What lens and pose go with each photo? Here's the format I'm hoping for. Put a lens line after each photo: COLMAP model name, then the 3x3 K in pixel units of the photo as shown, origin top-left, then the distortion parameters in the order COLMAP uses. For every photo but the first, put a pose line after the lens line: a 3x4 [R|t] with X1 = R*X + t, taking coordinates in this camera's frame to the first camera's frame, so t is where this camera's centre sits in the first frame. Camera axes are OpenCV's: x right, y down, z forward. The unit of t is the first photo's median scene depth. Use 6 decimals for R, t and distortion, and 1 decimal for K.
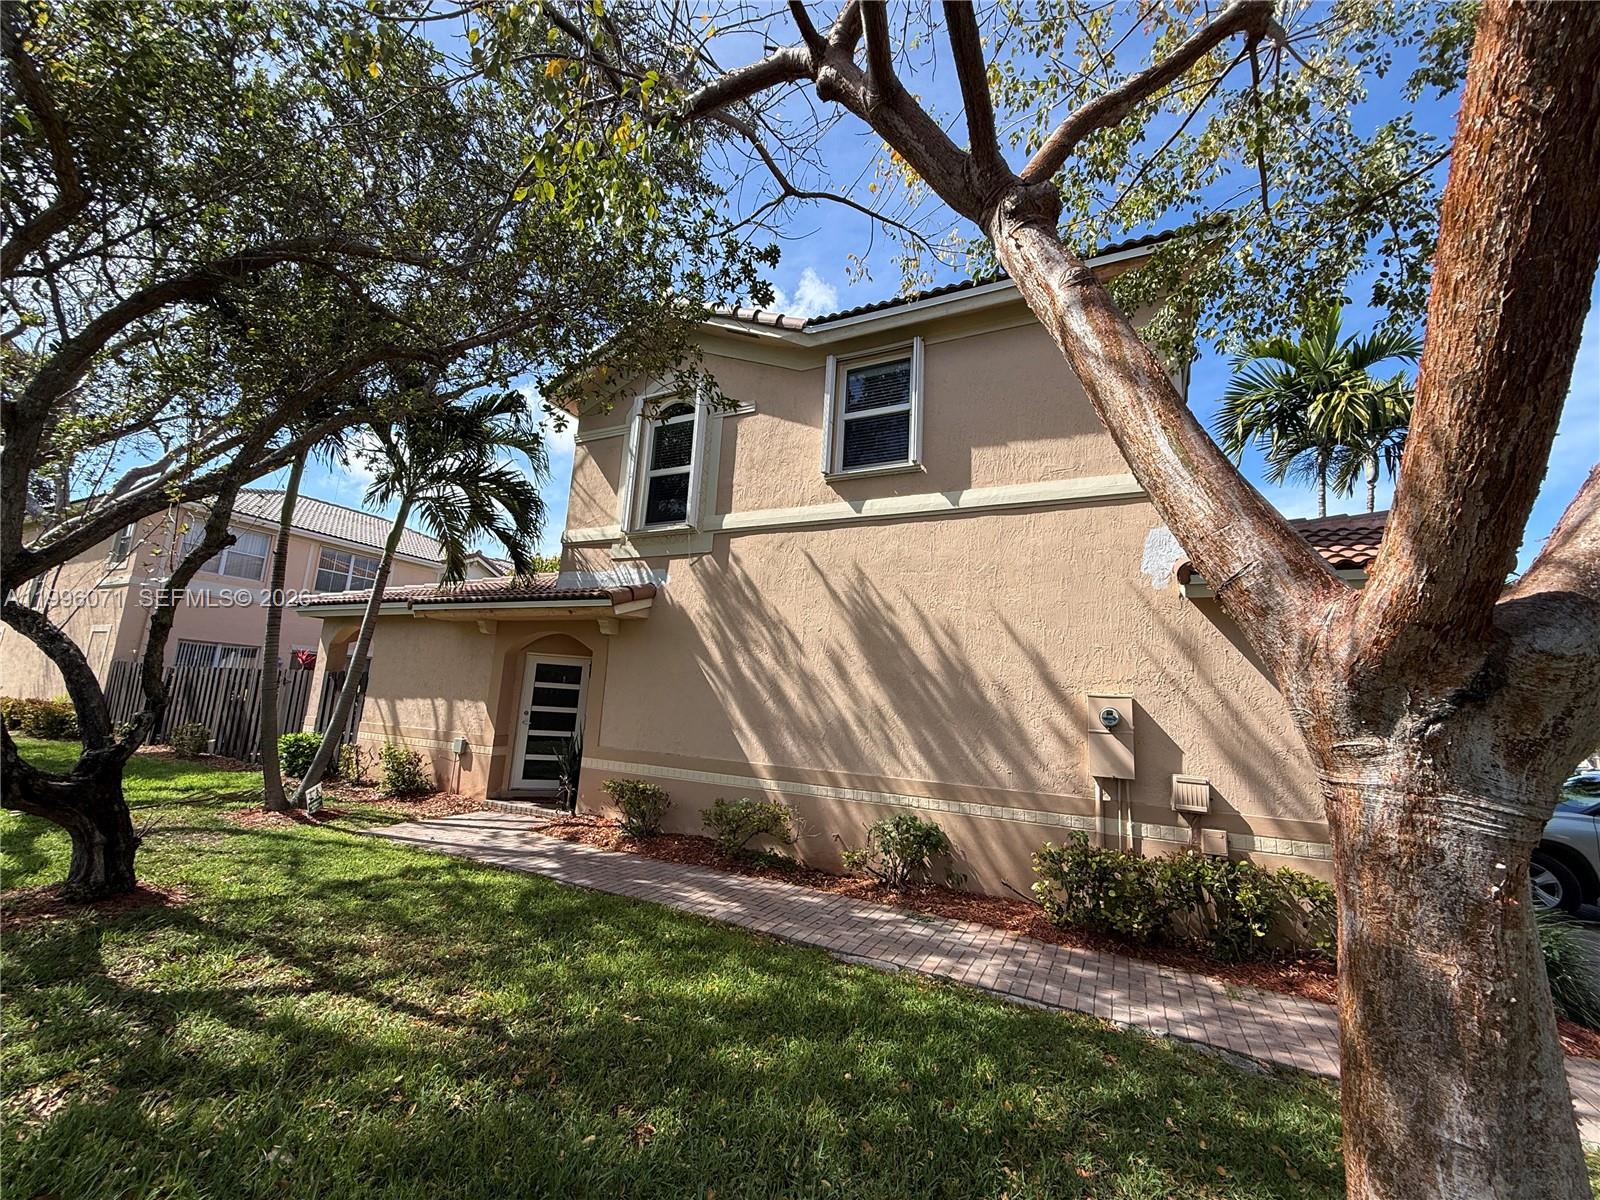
lens RADIAL K [[638.8, 0, 800.0], [0, 638.8, 600.0], [0, 0, 1]] dist [0.000964, -0.000275]
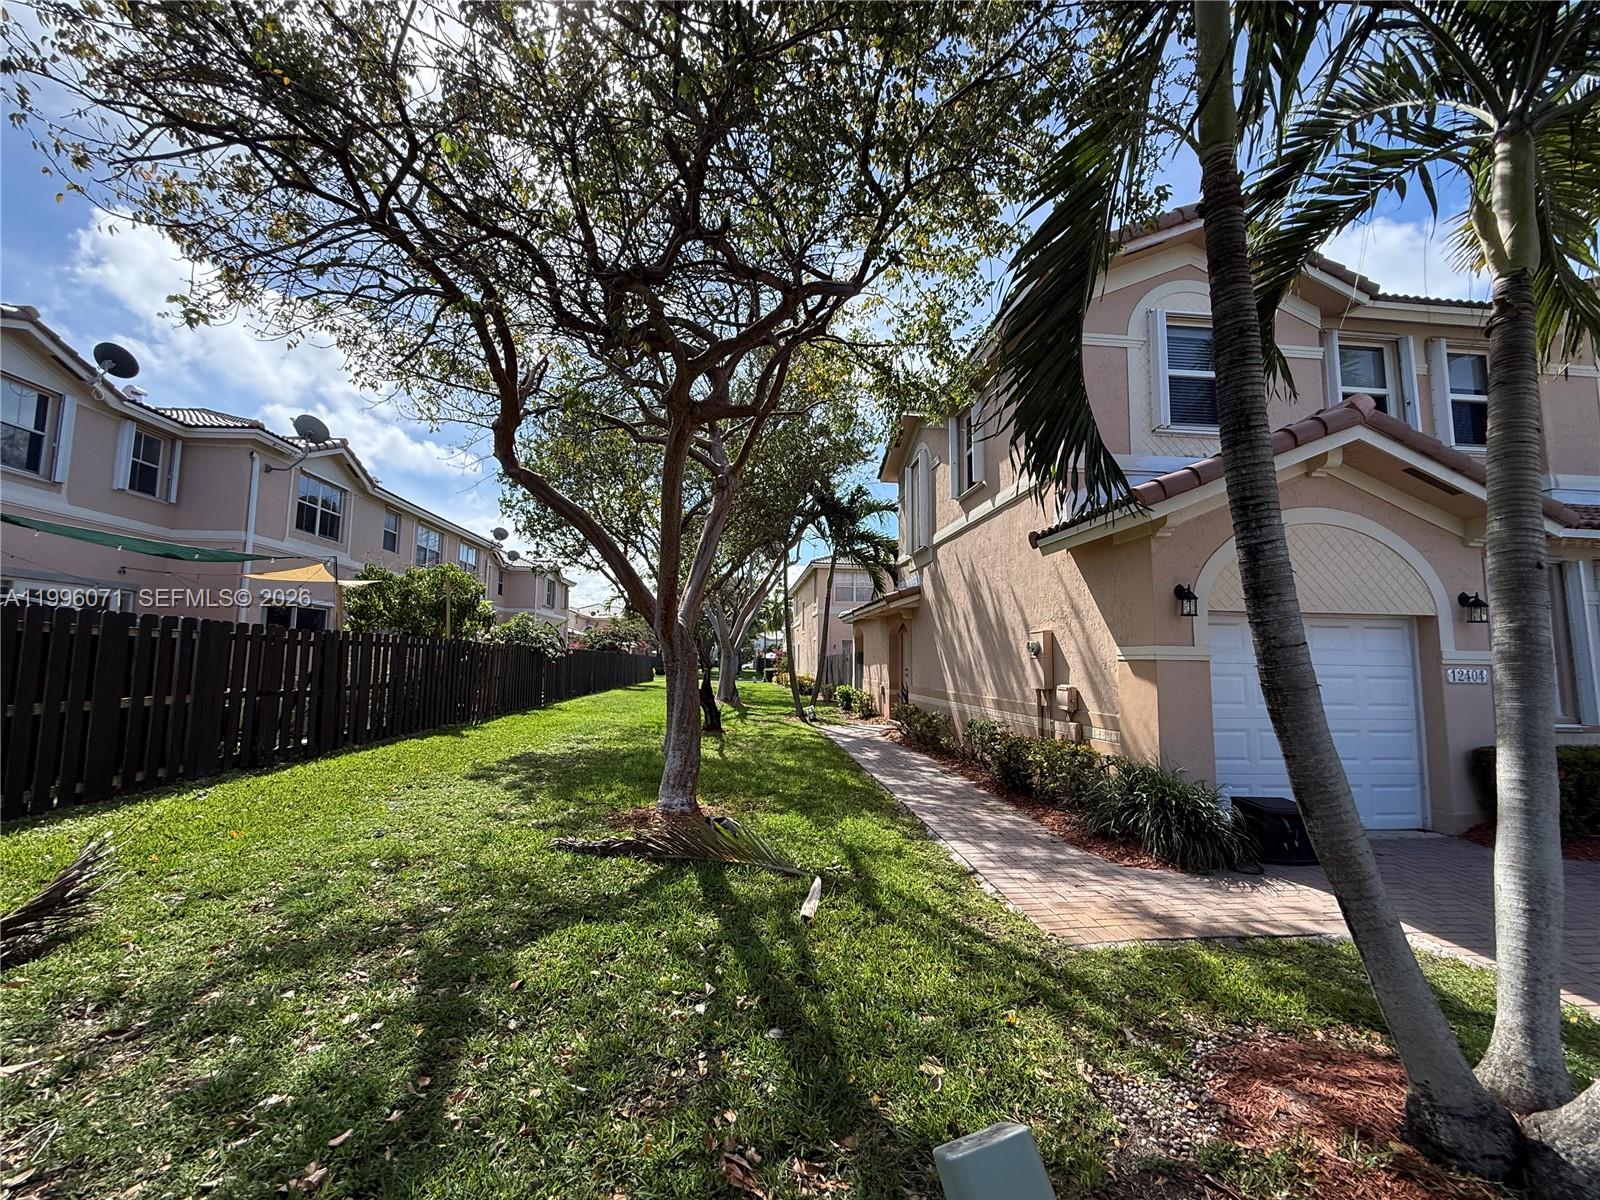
lens RADIAL K [[638.8, 0, 800.0], [0, 638.8, 600.0], [0, 0, 1]] dist [0.000964, -0.000275]
pose [[0.547925, -0.122785, -0.827467, 1.066619], [0.146334, 0.987986, -0.049706, 0.058665], [0.823628, -0.093852, 0.559310, -0.157462]]
